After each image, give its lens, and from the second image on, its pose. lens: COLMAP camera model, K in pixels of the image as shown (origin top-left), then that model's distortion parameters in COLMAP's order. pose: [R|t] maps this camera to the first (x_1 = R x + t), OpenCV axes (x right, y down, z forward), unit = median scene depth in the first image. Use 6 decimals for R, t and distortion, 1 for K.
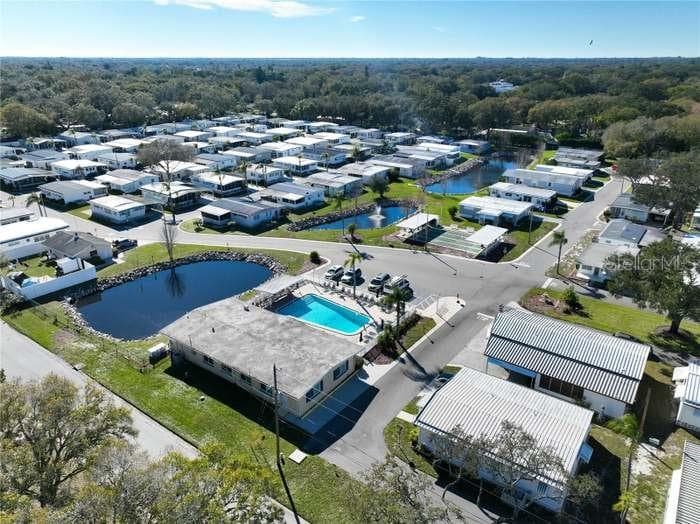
lens RADIAL K [[491.3, 0, 350.0], [0, 491.3, 262.0], [0, 0, 1]] dist [-0.007197, 0.020901]
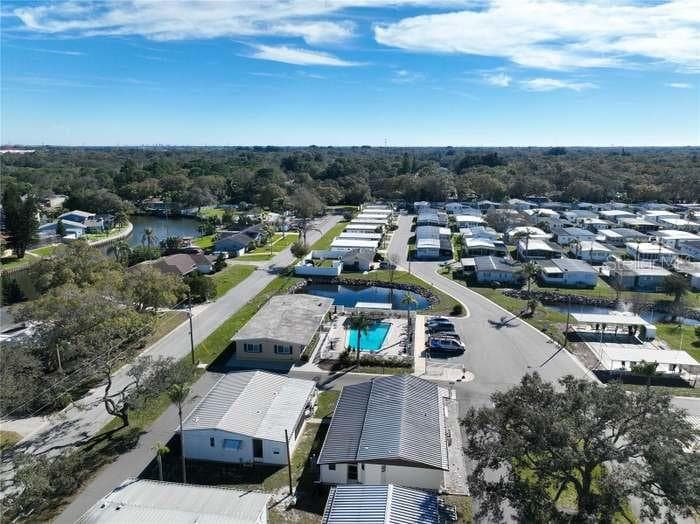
lens RADIAL K [[491.3, 0, 350.0], [0, 491.3, 262.0], [0, 0, 1]] dist [-0.007197, 0.020901]
pose [[0.464692, 0.199299, -0.862752, 0.678144], [-0.338491, 0.940322, 0.034901, -0.062401], [0.818220, 0.275816, 0.504421, 0.246008]]
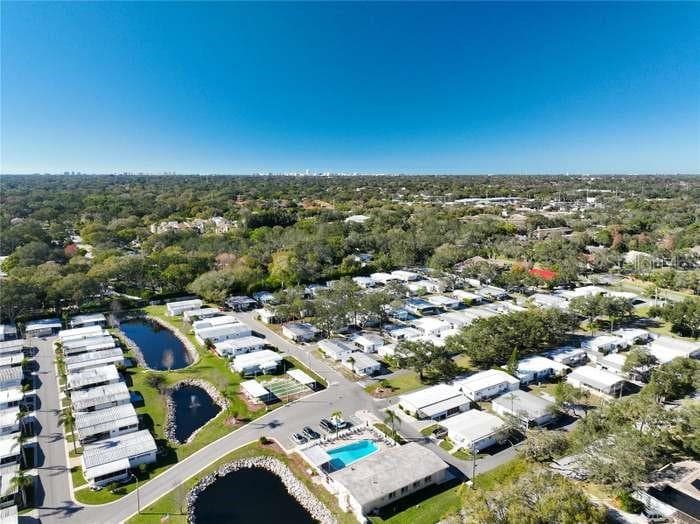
lens RADIAL K [[491.3, 0, 350.0], [0, 491.3, 262.0], [0, 0, 1]] dist [-0.007197, 0.020901]
pose [[0.352266, -0.162771, 0.921637, -1.082927], [0.353202, 0.935061, 0.030142, -0.400513], [-0.866693, 0.314906, 0.386881, 0.136144]]
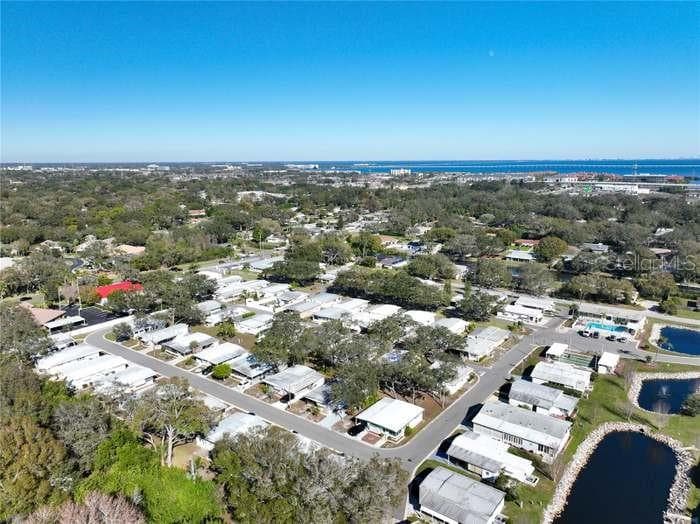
lens RADIAL K [[491.3, 0, 350.0], [0, 491.3, 262.0], [0, 0, 1]] dist [-0.007197, 0.020901]
pose [[-0.999919, -0.005039, 0.011664, 1.051639], [0.002230, 0.834164, 0.551512, -1.334285], [-0.012509, 0.551493, -0.834086, 2.378530]]
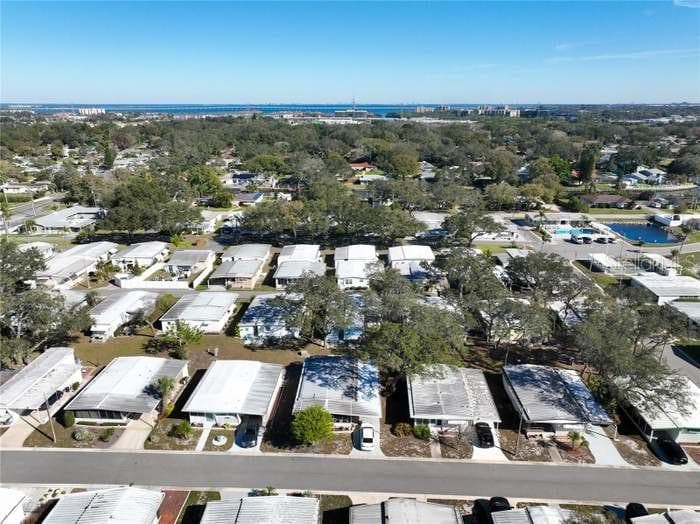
lens RADIAL K [[491.3, 0, 350.0], [0, 491.3, 262.0], [0, 0, 1]] dist [-0.007197, 0.020901]
pose [[-0.835665, 0.162639, -0.524607, 1.748267], [-0.209387, 0.788681, 0.578048, -0.783597], [0.507761, 0.592901, -0.625018, 1.602608]]
